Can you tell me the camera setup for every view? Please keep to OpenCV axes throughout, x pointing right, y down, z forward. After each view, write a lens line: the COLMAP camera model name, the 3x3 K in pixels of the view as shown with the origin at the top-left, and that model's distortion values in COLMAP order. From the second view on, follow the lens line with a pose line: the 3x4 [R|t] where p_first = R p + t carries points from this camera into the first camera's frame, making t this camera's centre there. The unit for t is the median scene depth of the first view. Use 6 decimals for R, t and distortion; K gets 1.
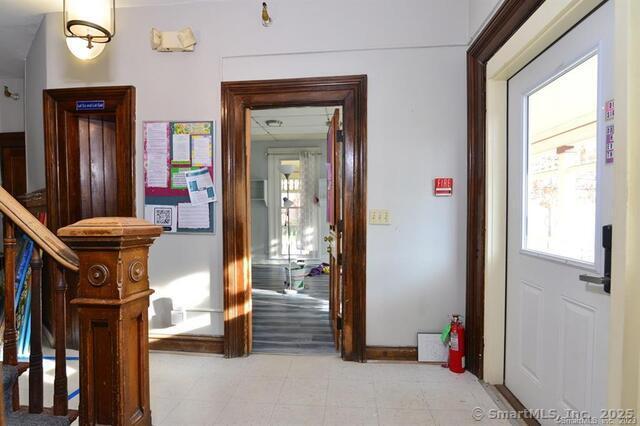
lens RADIAL K [[326.5, 0, 320.0], [0, 326.5, 225.4], [0, 0, 1]] dist [-0.001543, -0.000298]
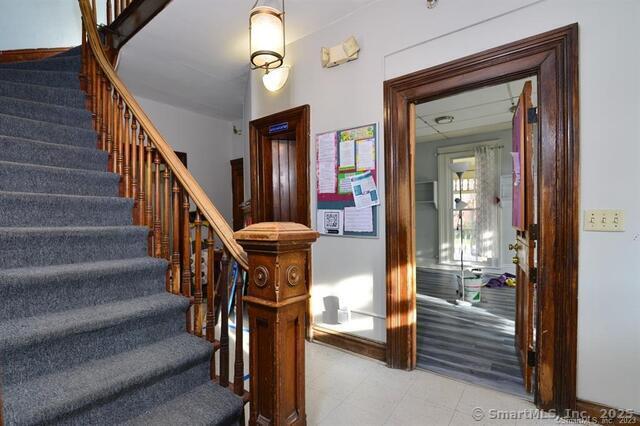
lens RADIAL K [[293.5, 0, 319.1], [0, 293.5, 221.1], [0, 0, 1]] dist [-0.017991, 0.000366]
pose [[0.850465, -0.000508, -0.526031, -0.008434], [-0.009222, 0.999831, -0.015874, -0.008635], [0.525951, 0.018351, 0.850317, 0.156607]]
